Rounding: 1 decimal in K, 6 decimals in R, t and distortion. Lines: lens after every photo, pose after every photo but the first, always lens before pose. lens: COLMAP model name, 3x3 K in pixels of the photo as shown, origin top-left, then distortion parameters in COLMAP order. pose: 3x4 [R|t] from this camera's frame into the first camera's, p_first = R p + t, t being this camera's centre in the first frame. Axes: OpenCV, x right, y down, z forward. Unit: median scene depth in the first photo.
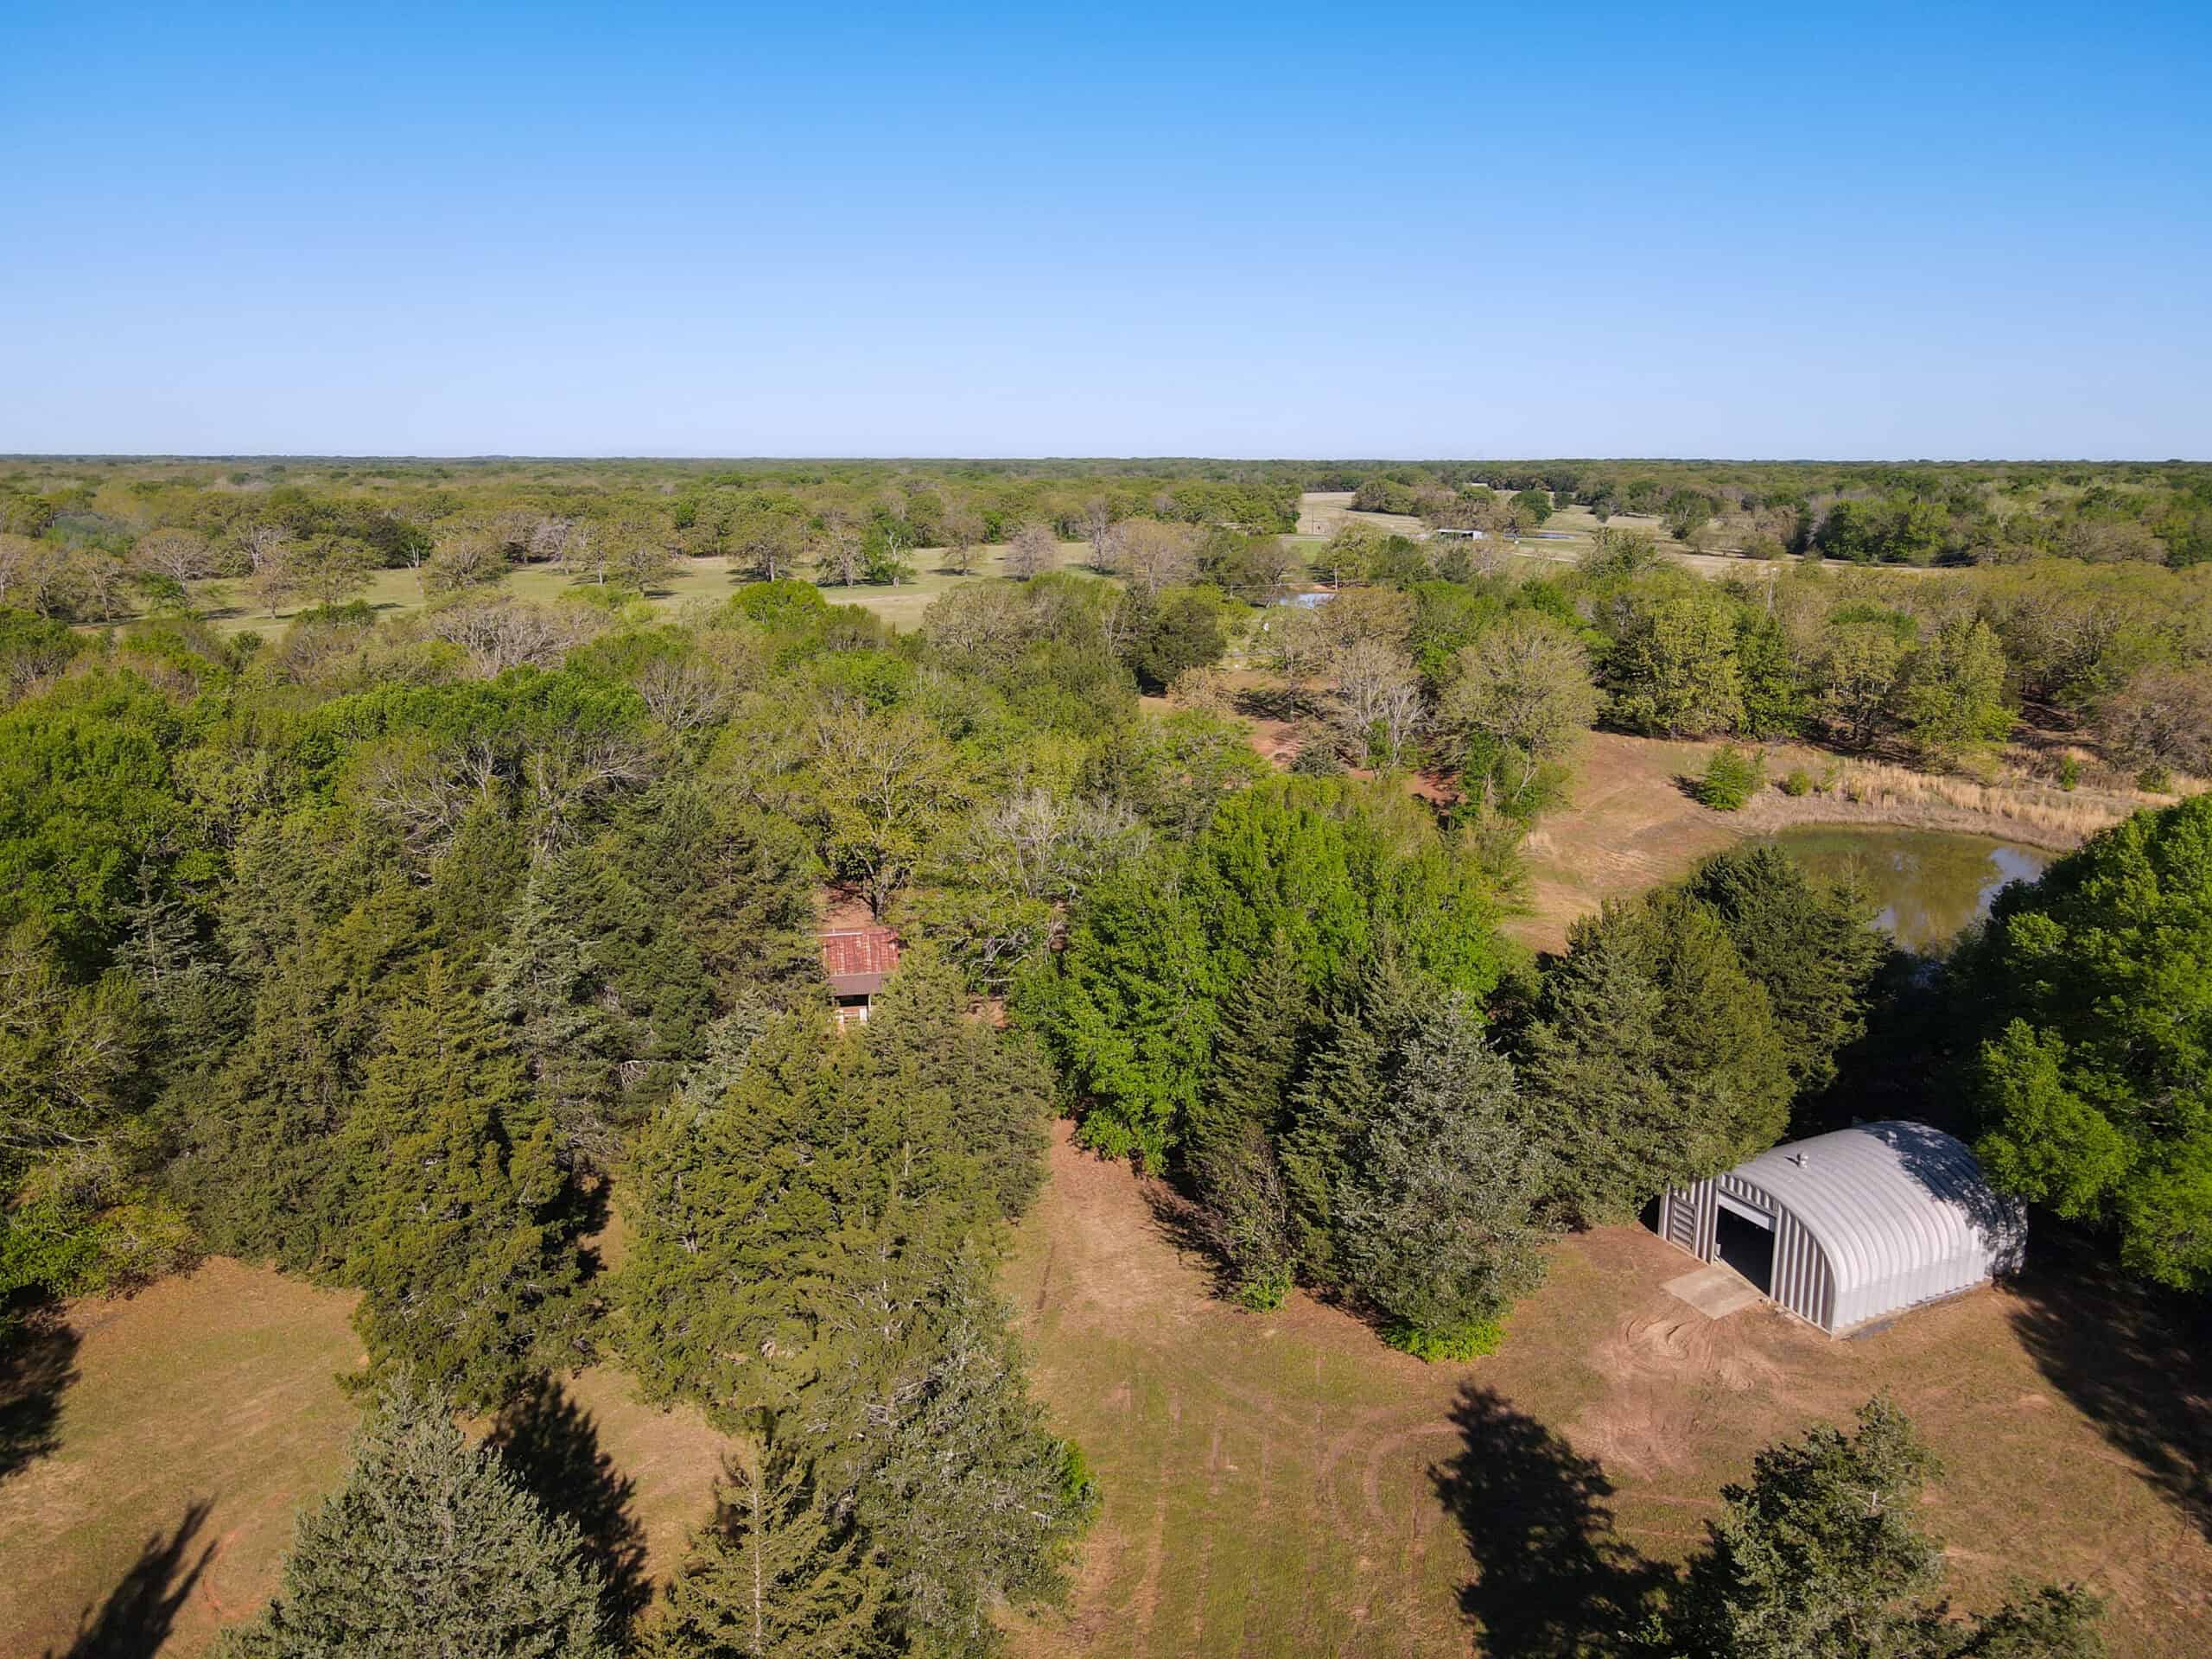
lens RADIAL K [[1580.3, 0, 1104.7], [0, 1580.3, 812.3], [0, 0, 1]] dist [0.057953, -0.057215]
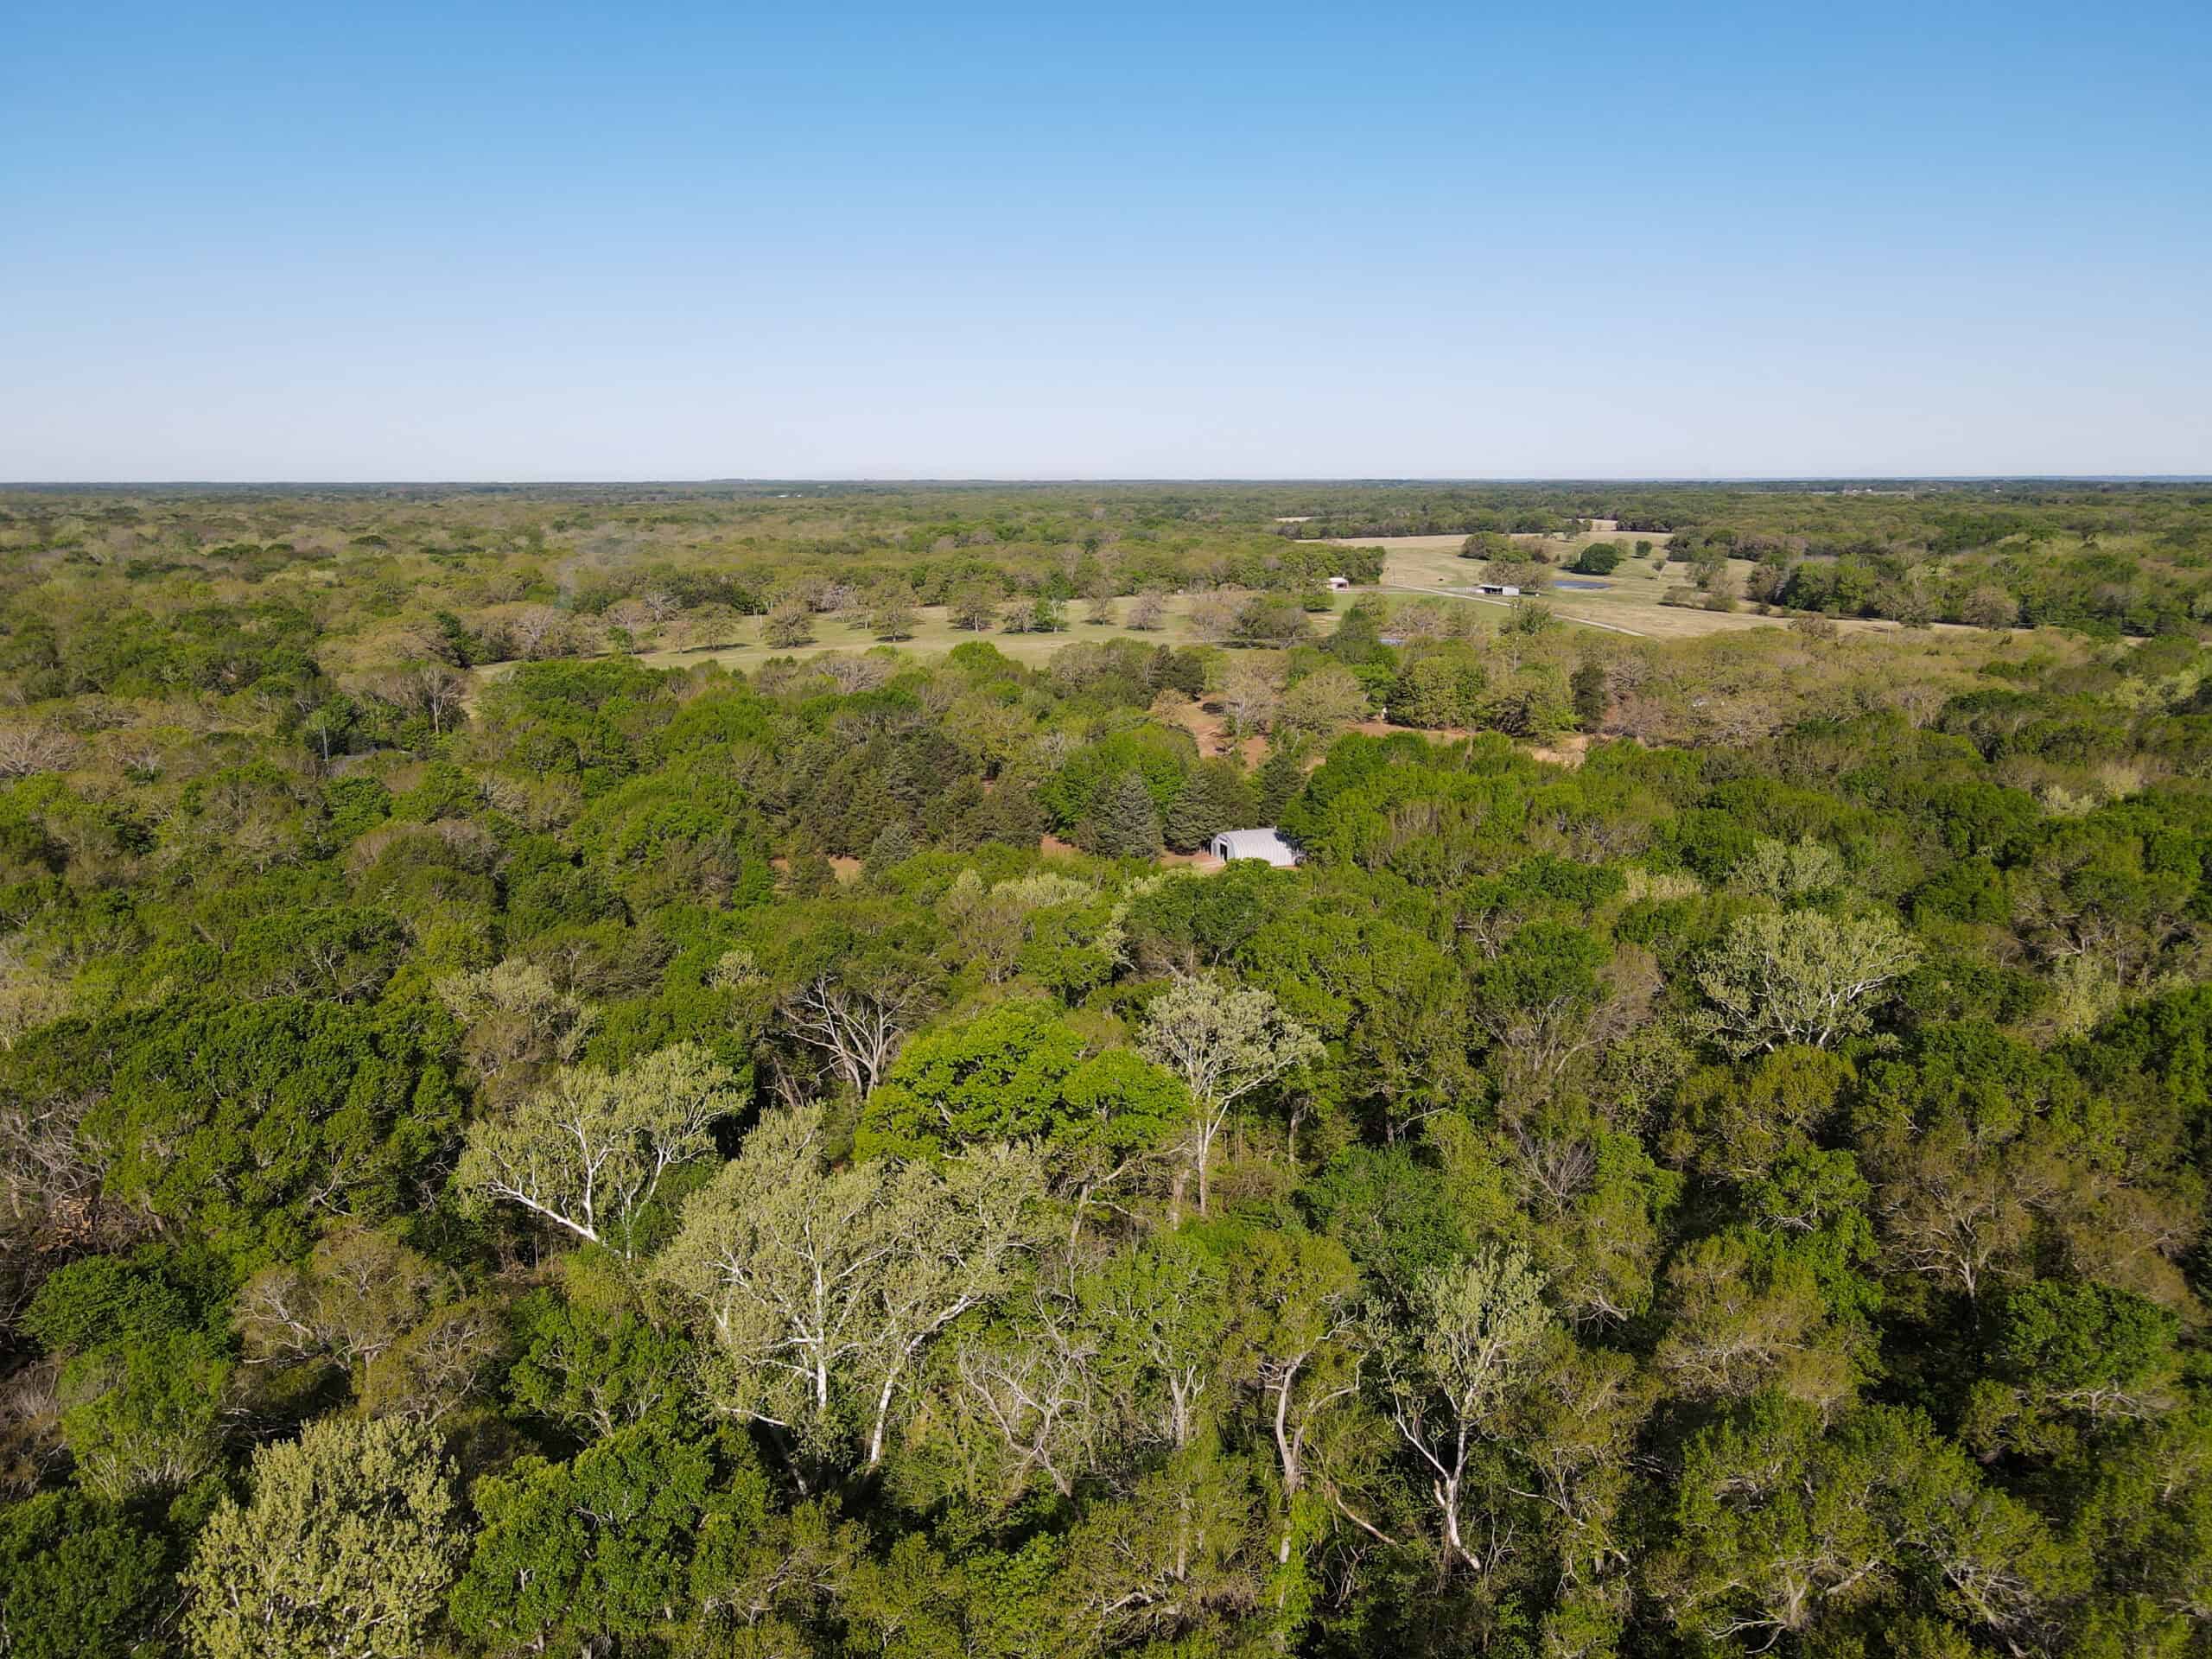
lens RADIAL K [[1580.3, 0, 1104.7], [0, 1580.3, 812.3], [0, 0, 1]] dist [0.057953, -0.057215]
pose [[0.991510, 0.021441, -0.128250, 0.196120], [-0.022822, 0.999696, -0.009305, 0.073440], [0.128012, 0.012152, 0.991698, -0.860531]]
